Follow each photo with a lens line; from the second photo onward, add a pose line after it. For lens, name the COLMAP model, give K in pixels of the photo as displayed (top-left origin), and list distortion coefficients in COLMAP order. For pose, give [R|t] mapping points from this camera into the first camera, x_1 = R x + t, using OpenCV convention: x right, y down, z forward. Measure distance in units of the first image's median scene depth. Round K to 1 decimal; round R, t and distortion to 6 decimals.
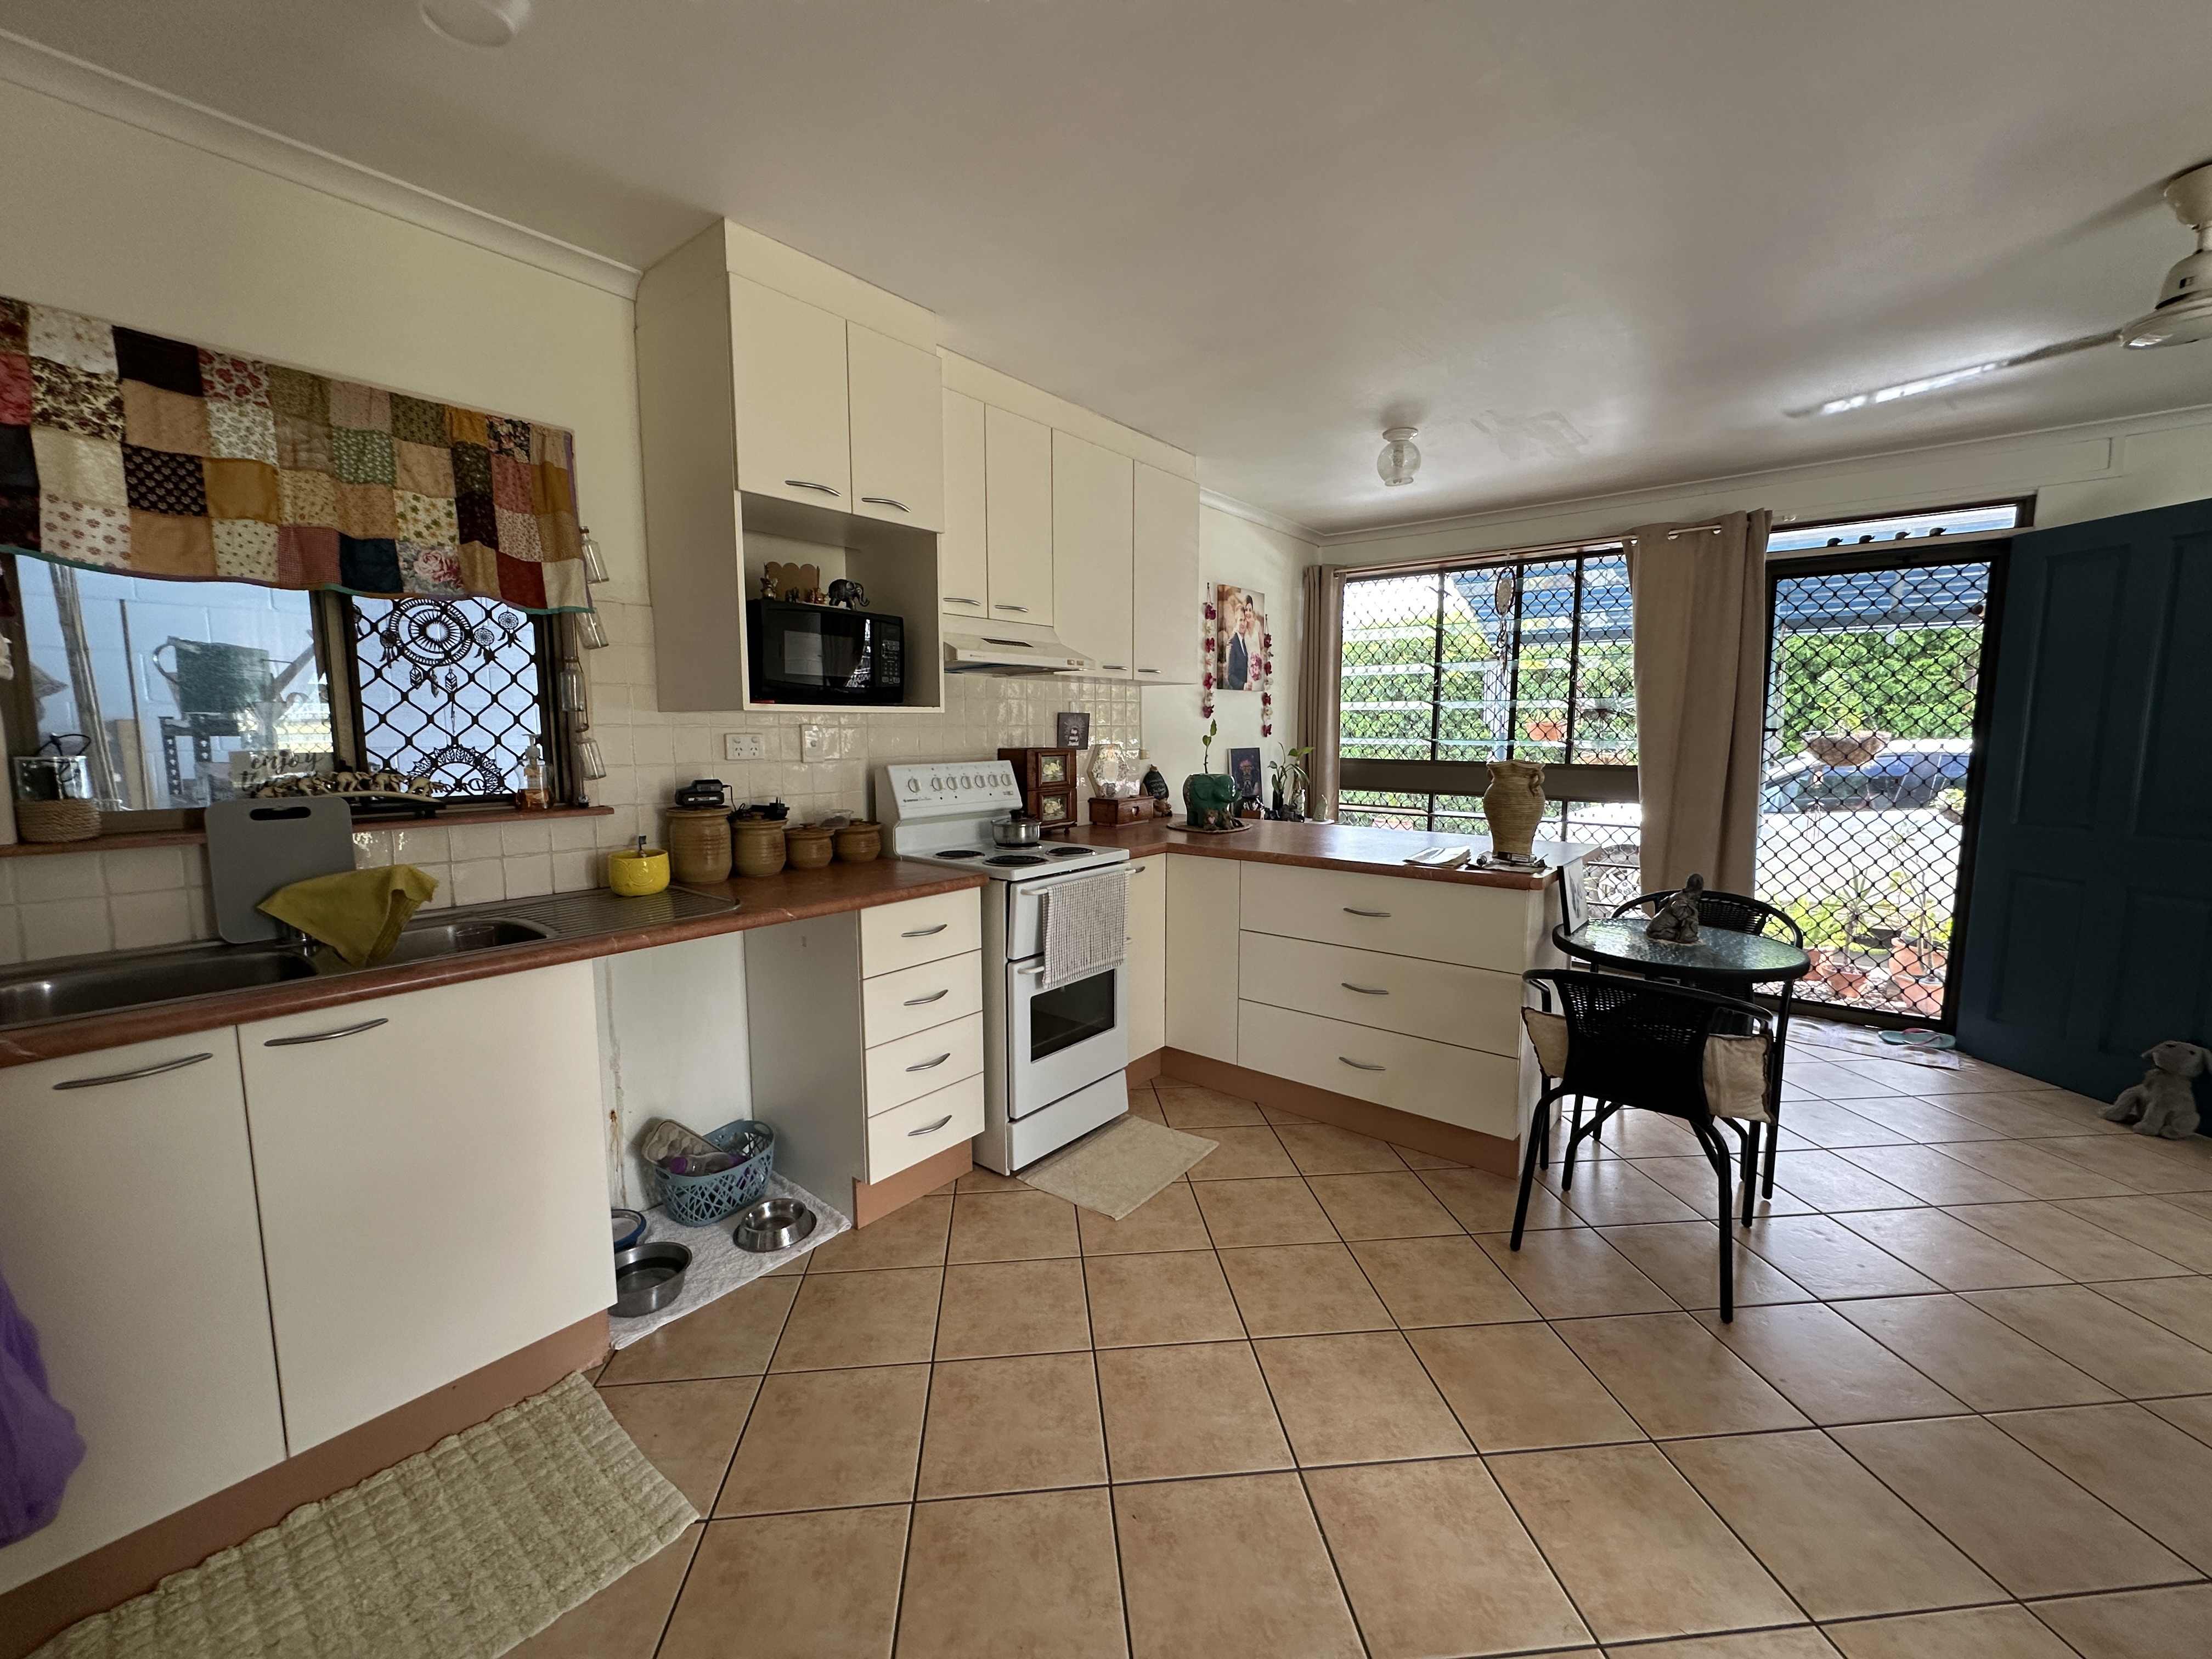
lens RADIAL K [[880.9, 0, 1102.9], [0, 880.9, 830.2], [0, 0, 1]] dist [-0.002049, -0.000016]
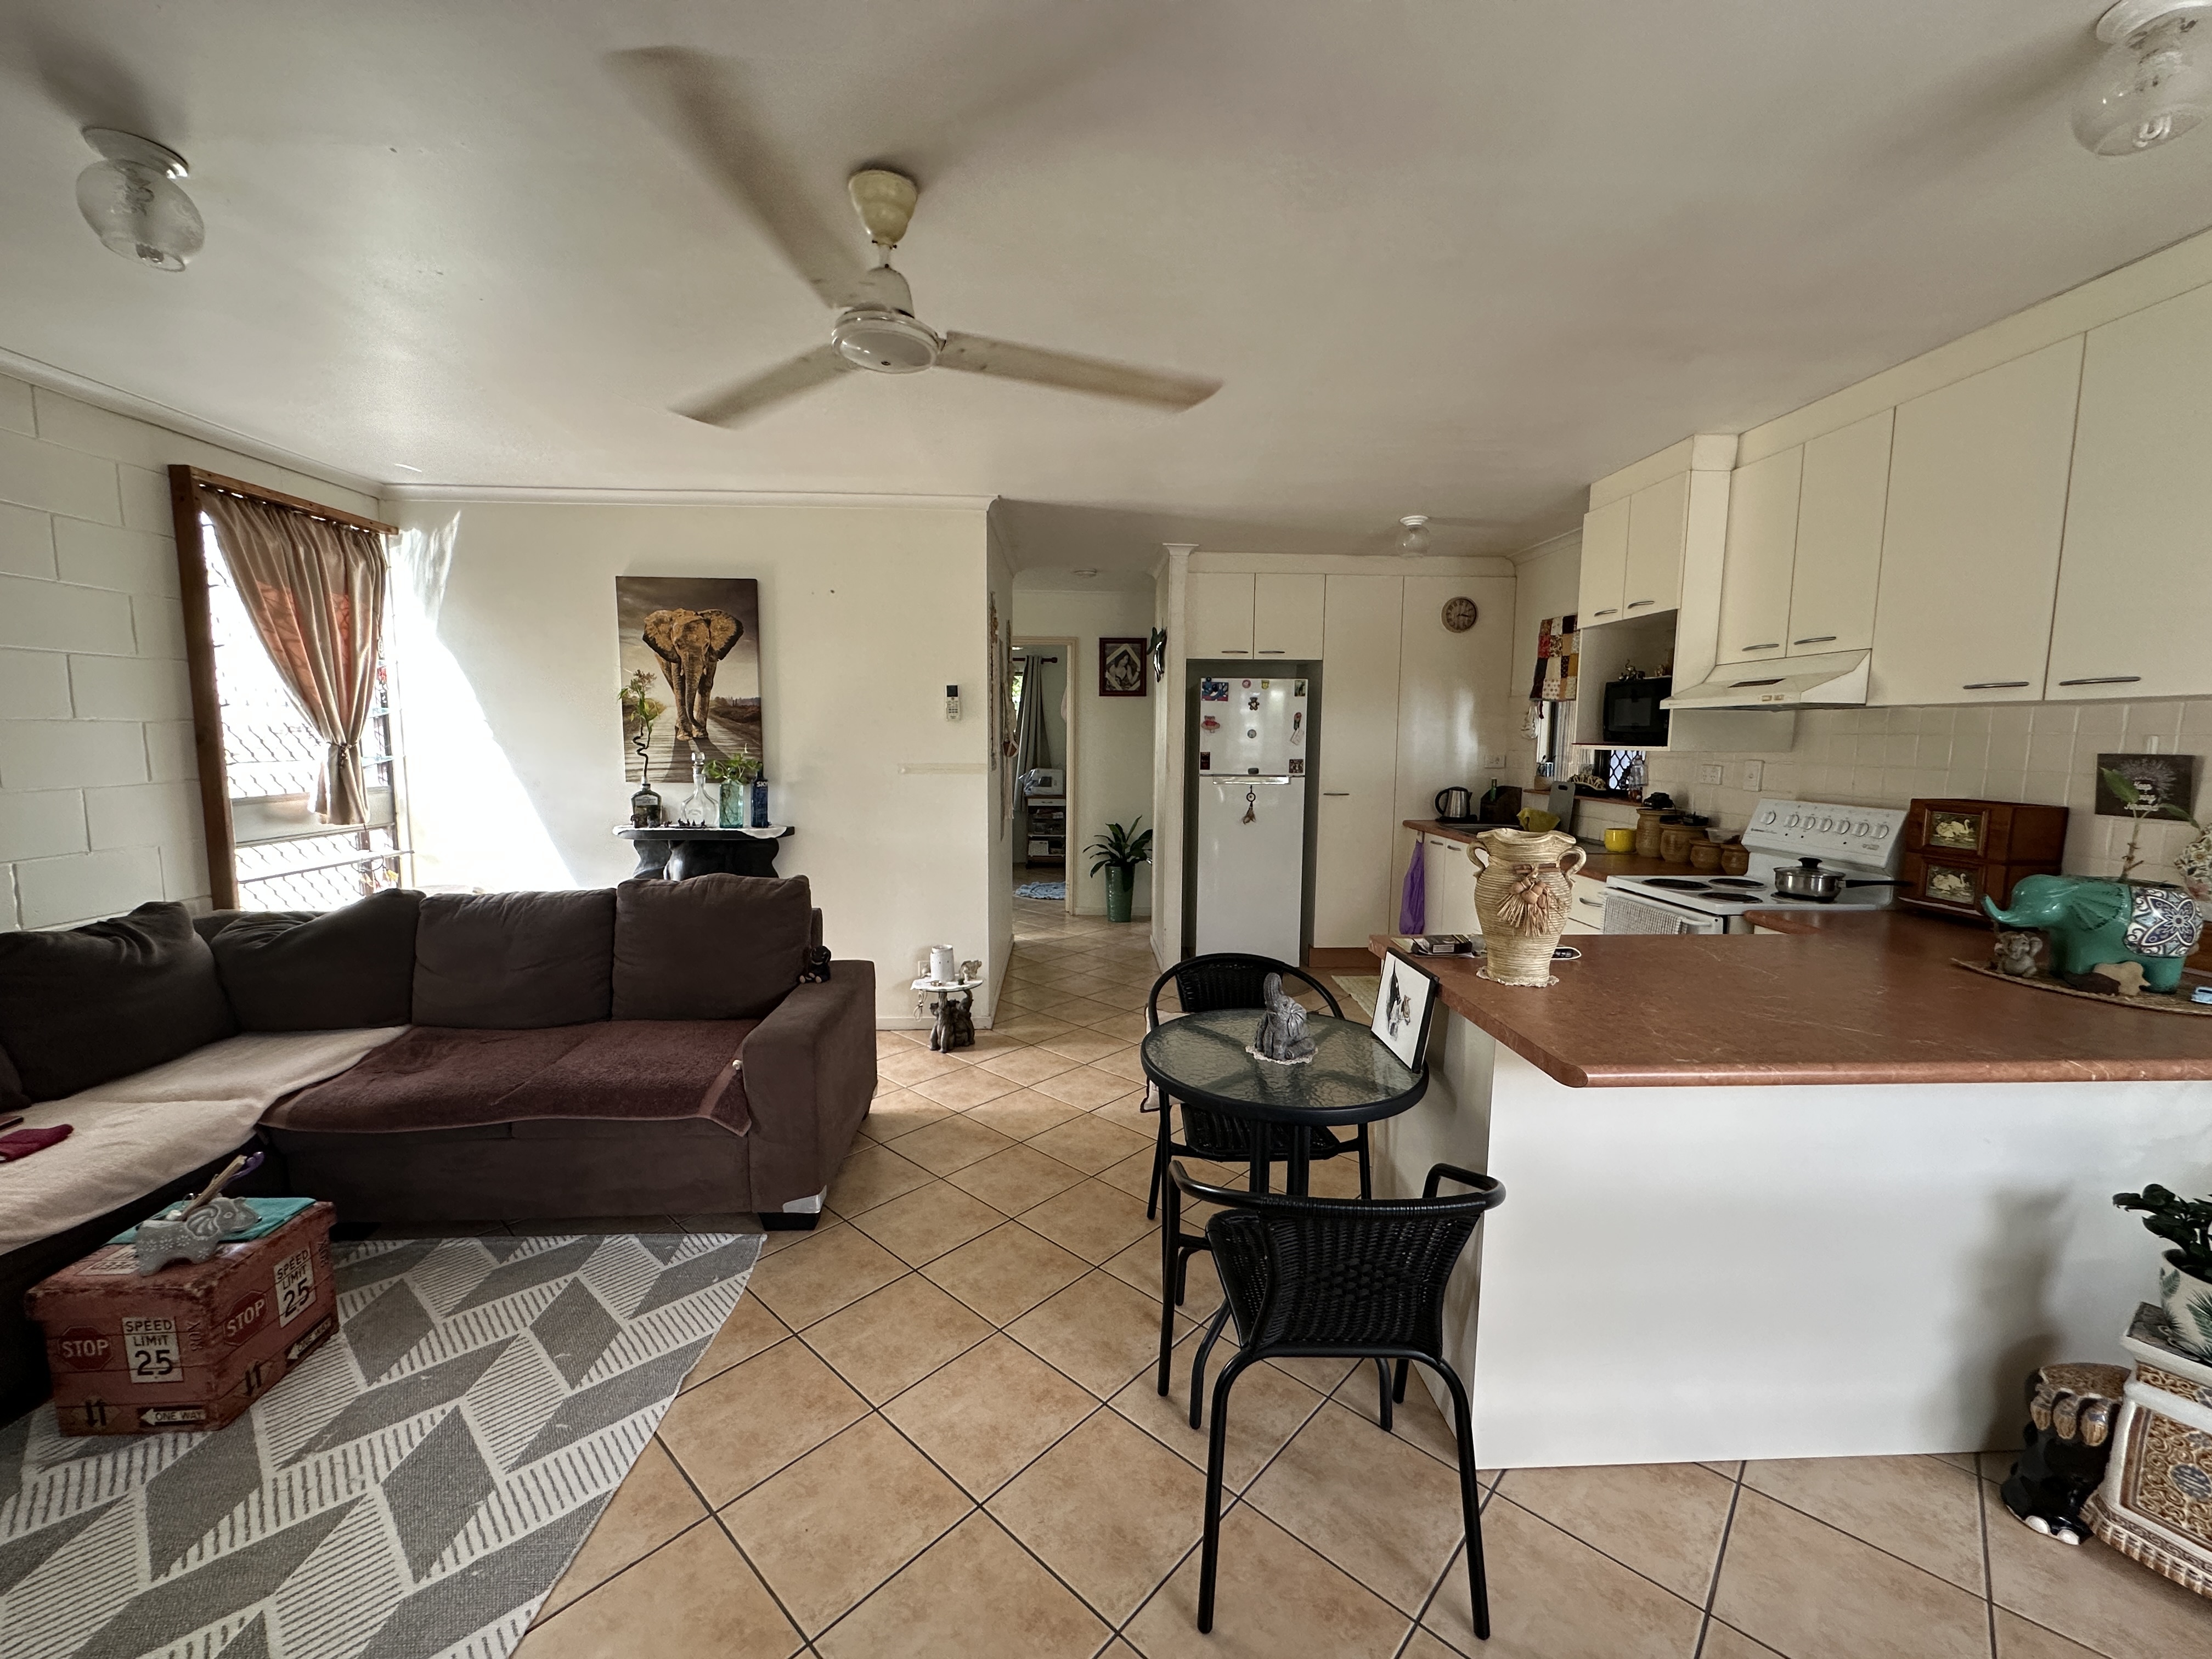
lens RADIAL K [[880.9, 0, 1102.9], [0, 880.9, 830.2], [0, 0, 1]] dist [-0.002049, -0.000016]
pose [[-0.746016, 0.067184, -0.662530, 1.963480], [-0.085961, 0.976859, 0.195851, -0.311545], [0.660357, 0.203059, -0.722977, 2.186718]]
